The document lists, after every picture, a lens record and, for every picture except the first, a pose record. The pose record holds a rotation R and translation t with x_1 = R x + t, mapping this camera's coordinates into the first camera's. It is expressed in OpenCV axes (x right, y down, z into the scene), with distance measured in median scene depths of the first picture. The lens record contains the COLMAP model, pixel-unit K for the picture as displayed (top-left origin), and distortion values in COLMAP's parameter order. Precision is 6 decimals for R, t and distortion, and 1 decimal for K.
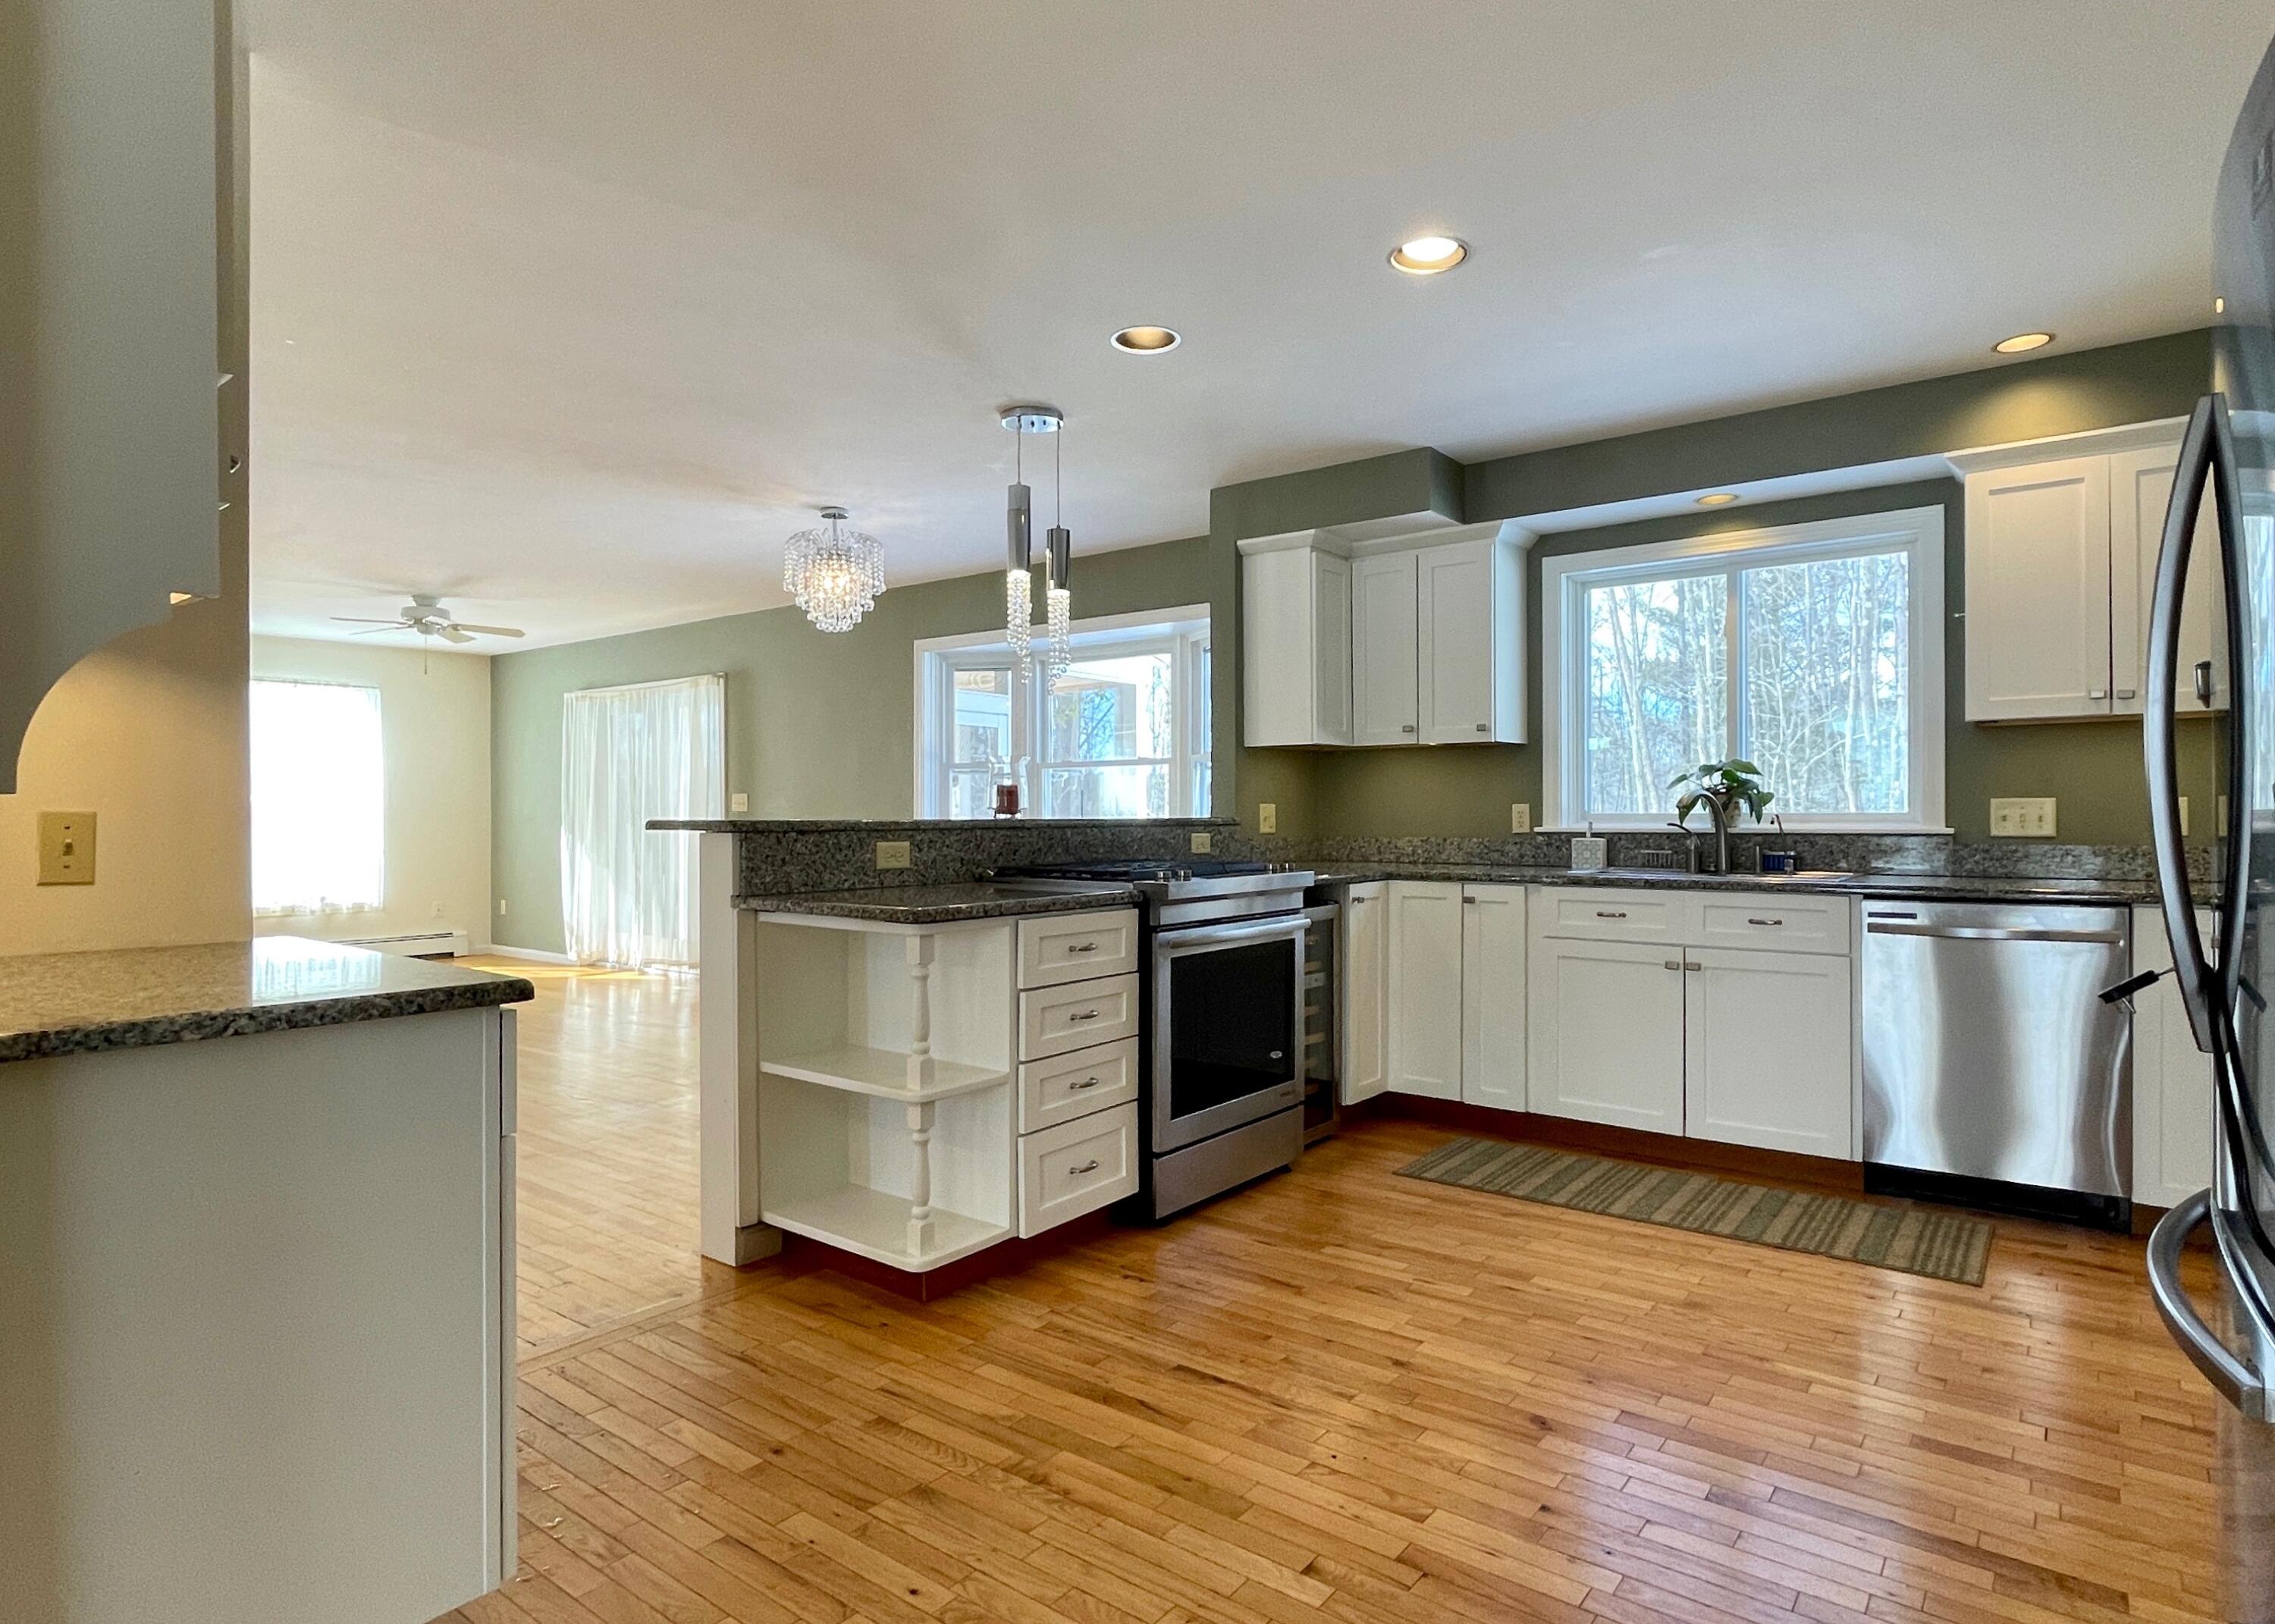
lens RADIAL K [[1241.9, 0, 1135.6], [0, 1241.9, 813.7], [0, 0, 1]] dist [-0.002648, -0.000623]
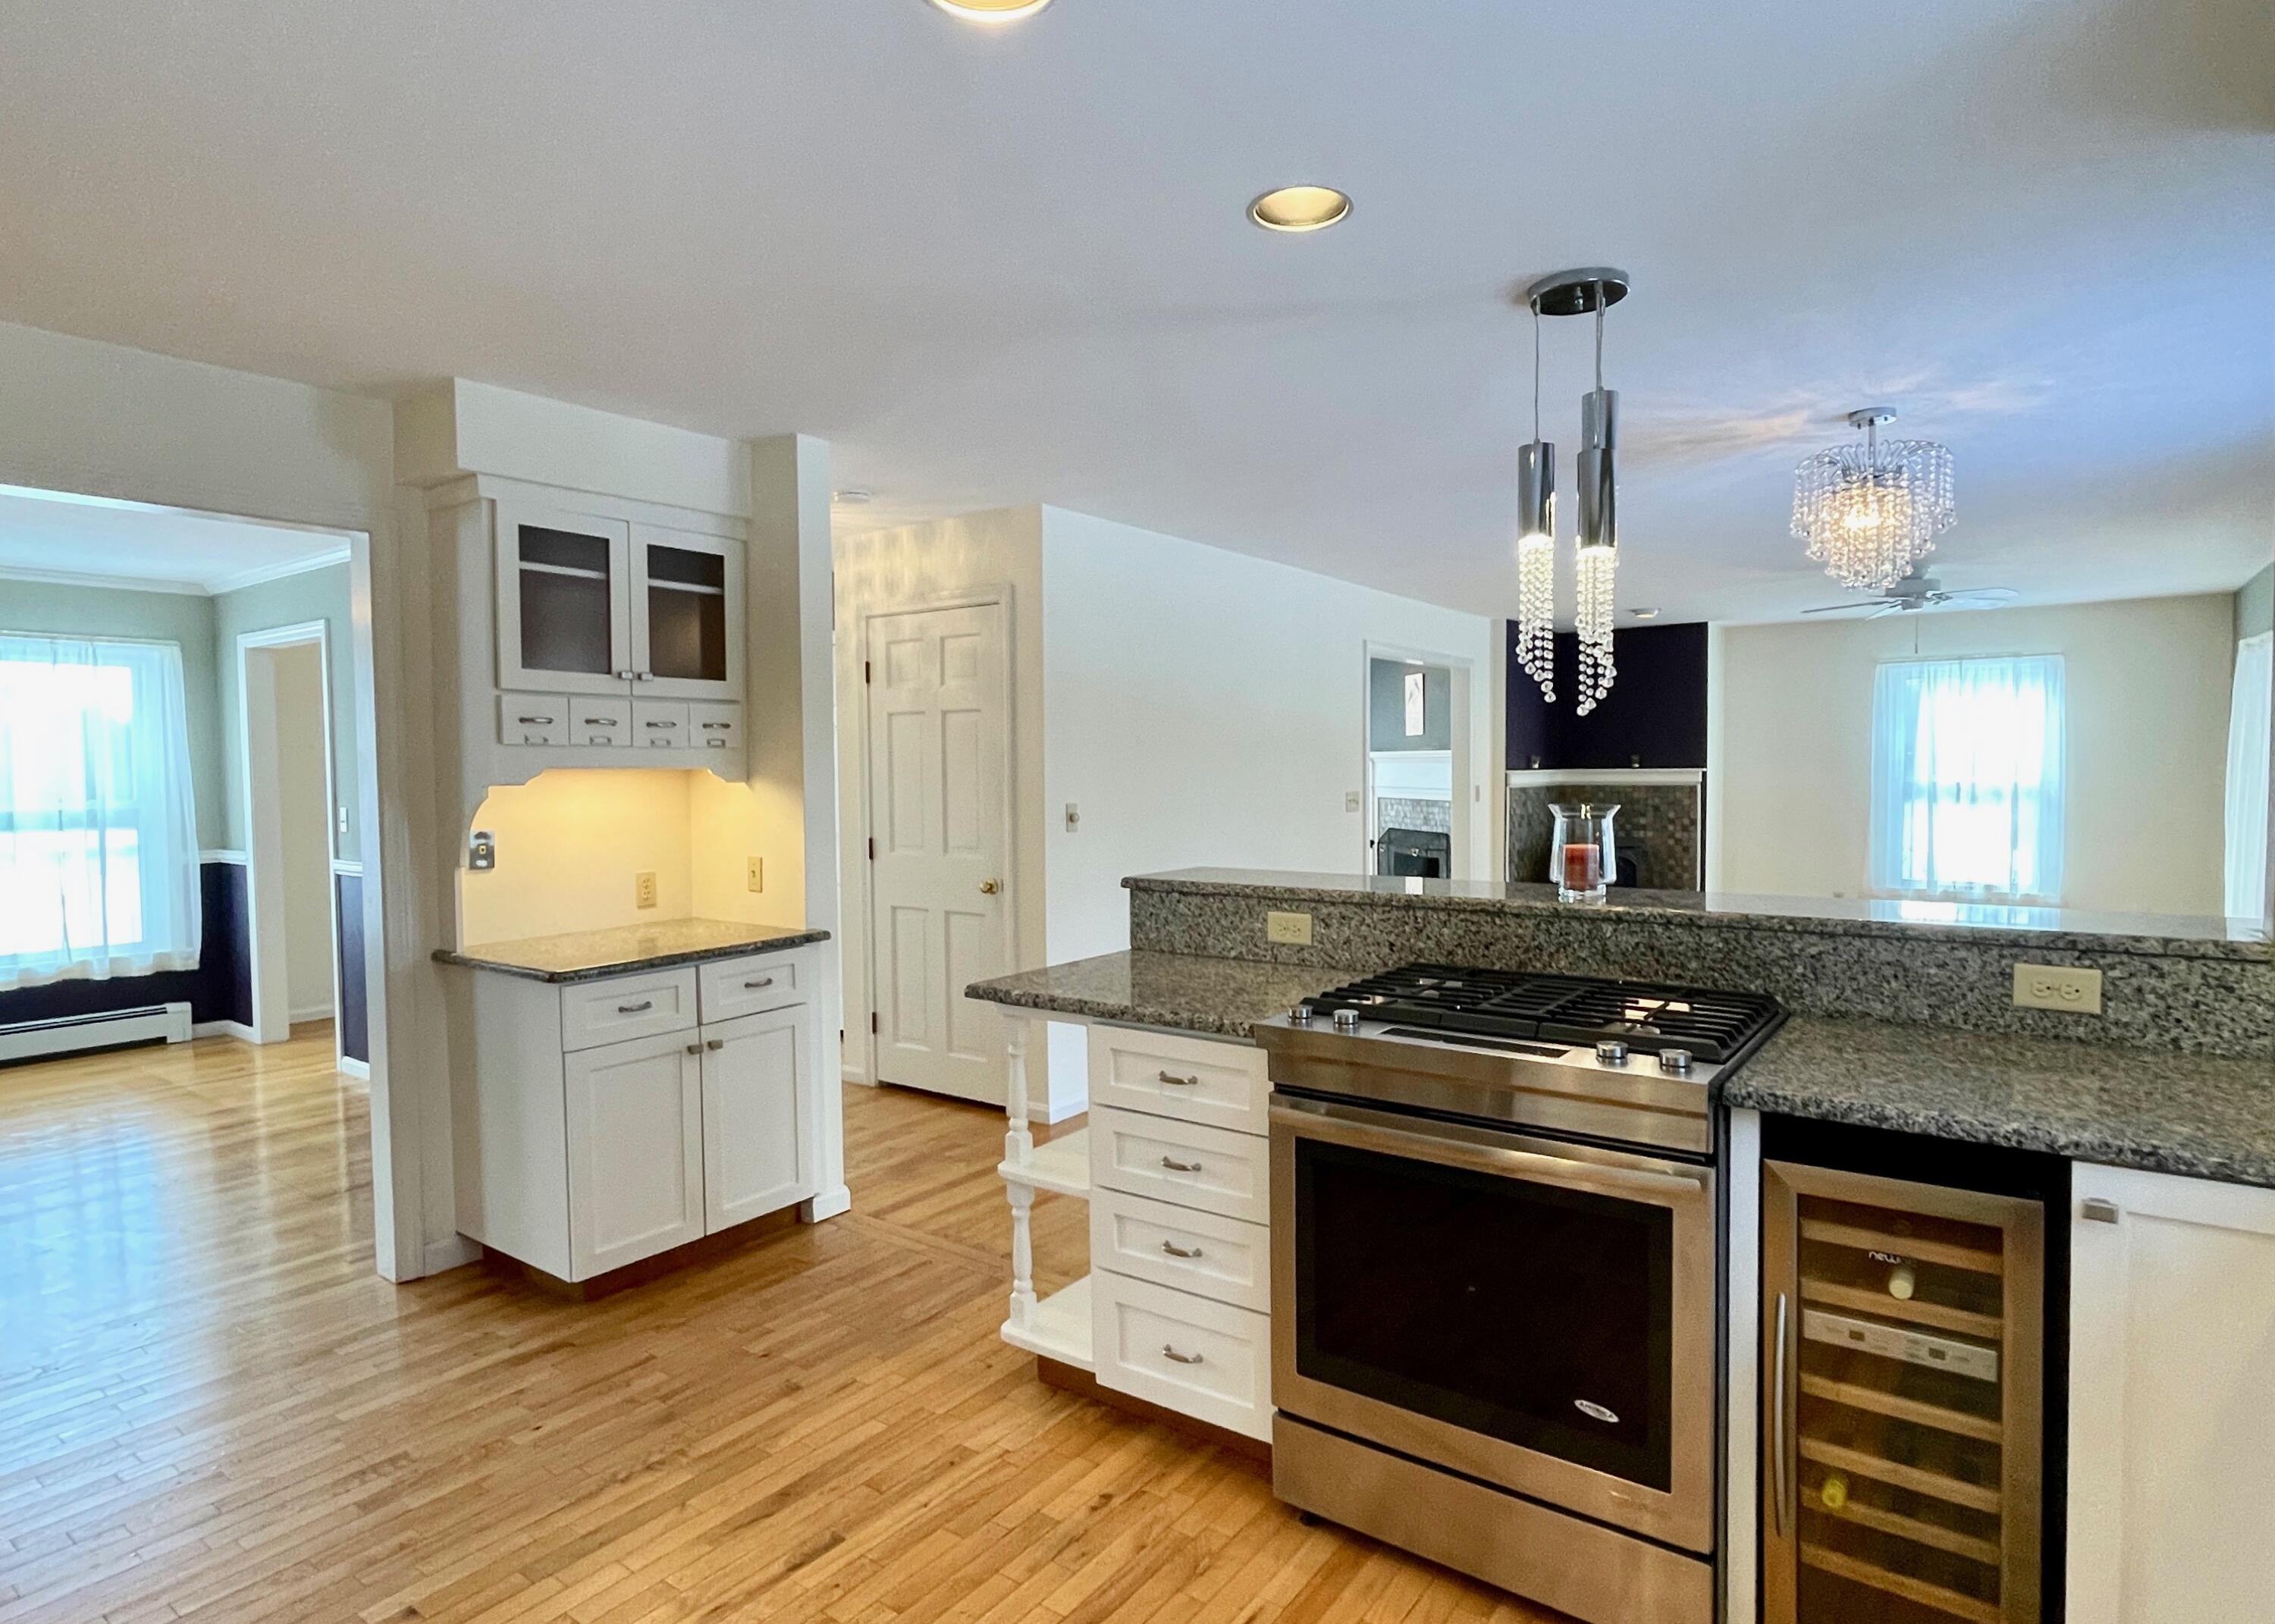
lens RADIAL K [[1241.9, 0, 1133.8], [0, 1241.9, 811.0], [0, 0, 1]] dist [-0.002648, -0.000623]
pose [[0.028583, 0.041329, -0.998737, 0.695980], [0.010220, 0.999081, 0.041636, -0.089680], [0.999539, -0.011397, 0.028134, 0.903159]]
